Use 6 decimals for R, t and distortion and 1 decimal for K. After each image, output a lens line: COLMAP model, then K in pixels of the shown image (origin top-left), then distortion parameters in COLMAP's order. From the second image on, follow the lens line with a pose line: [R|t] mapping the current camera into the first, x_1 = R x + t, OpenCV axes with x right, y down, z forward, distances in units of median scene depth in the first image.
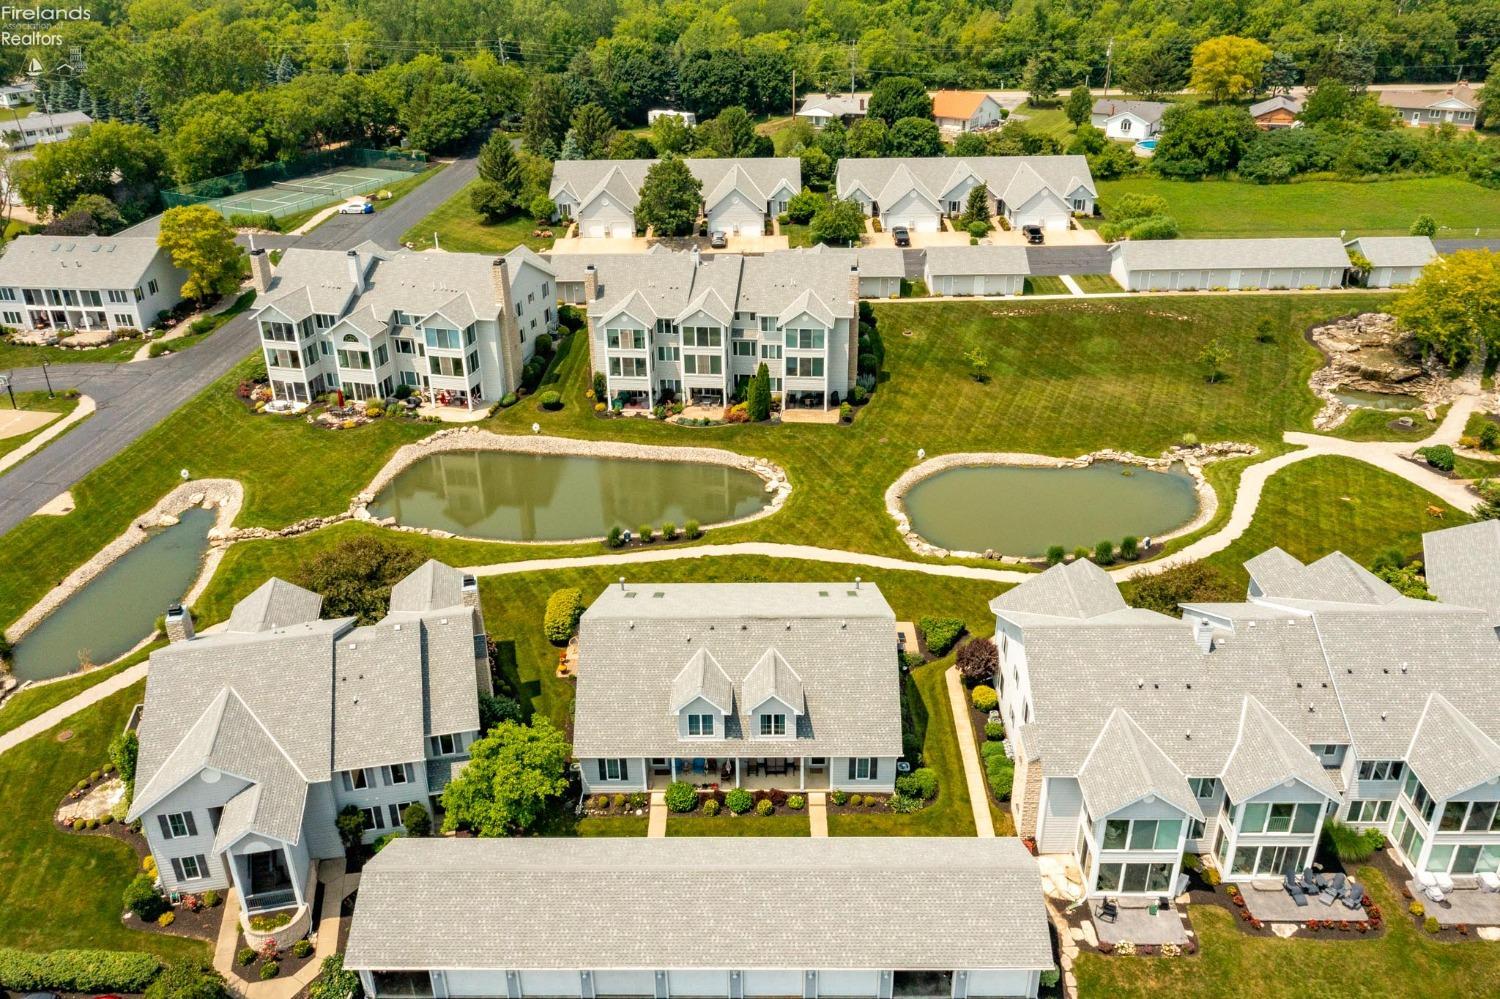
lens RADIAL K [[1191.6, 0, 743.4], [0, 1191.6, 492.1], [0, 0, 1]] dist [0.000886, 0.008431]
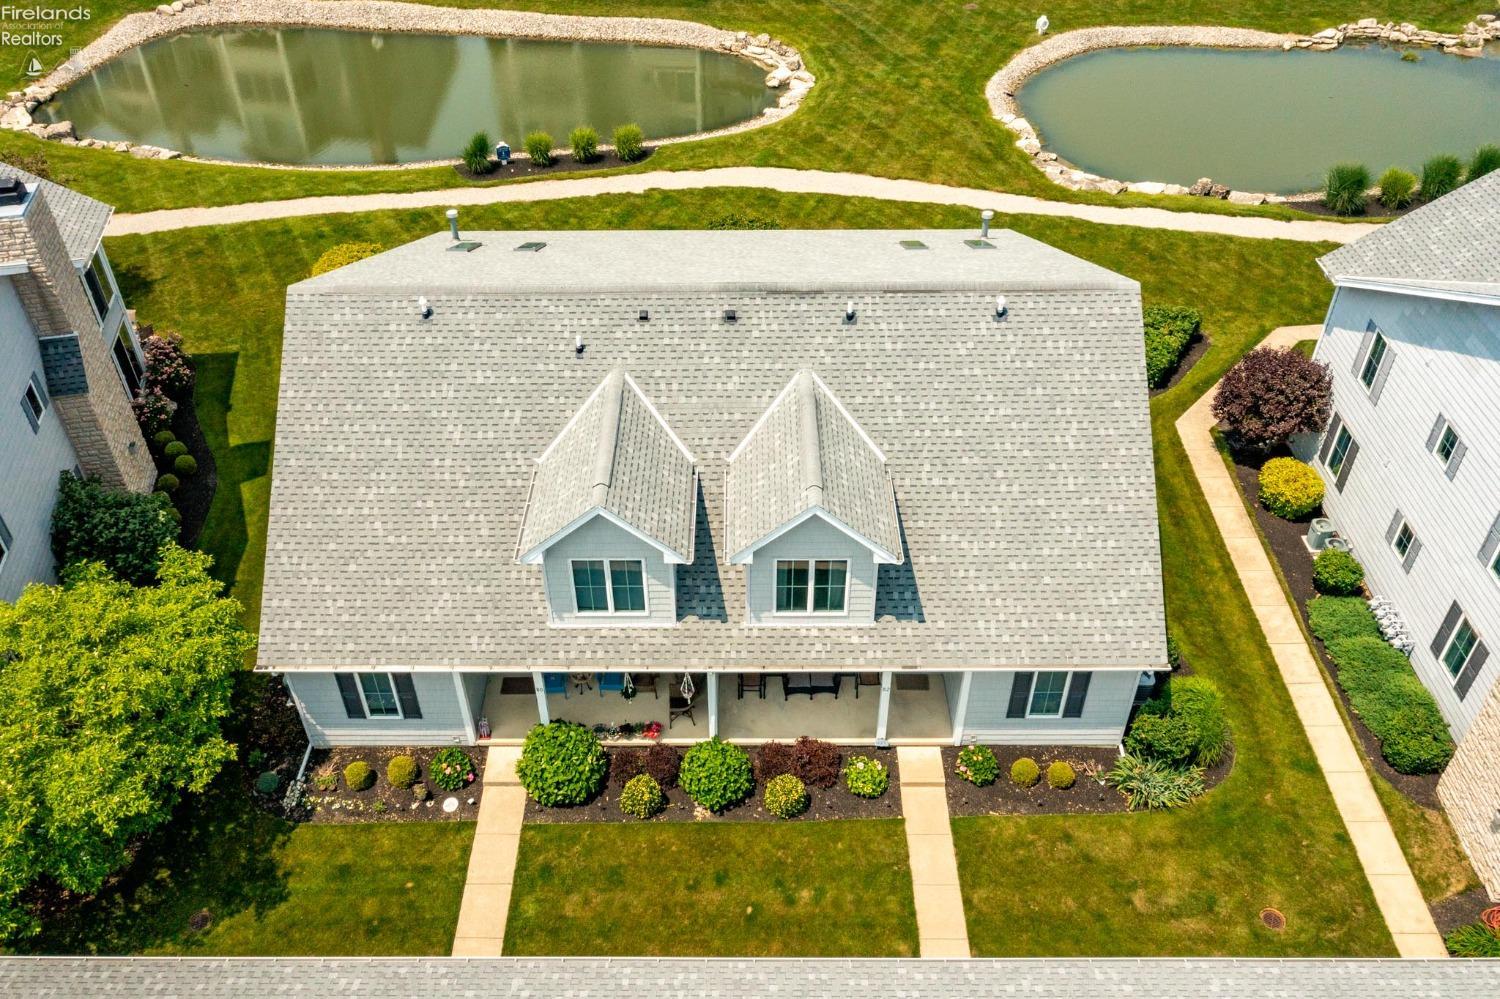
lens RADIAL K [[1200.3, 0, 737.9], [0, 1200.3, 463.4], [0, 0, 1]] dist [0.002633, 0.005959]
pose [[0.999946, 0.000476, 0.010405, -0.000463], [-0.002660, 0.977502, 0.210911, 0.048794], [-0.010071, -0.210927, 0.977450, 0.383571]]
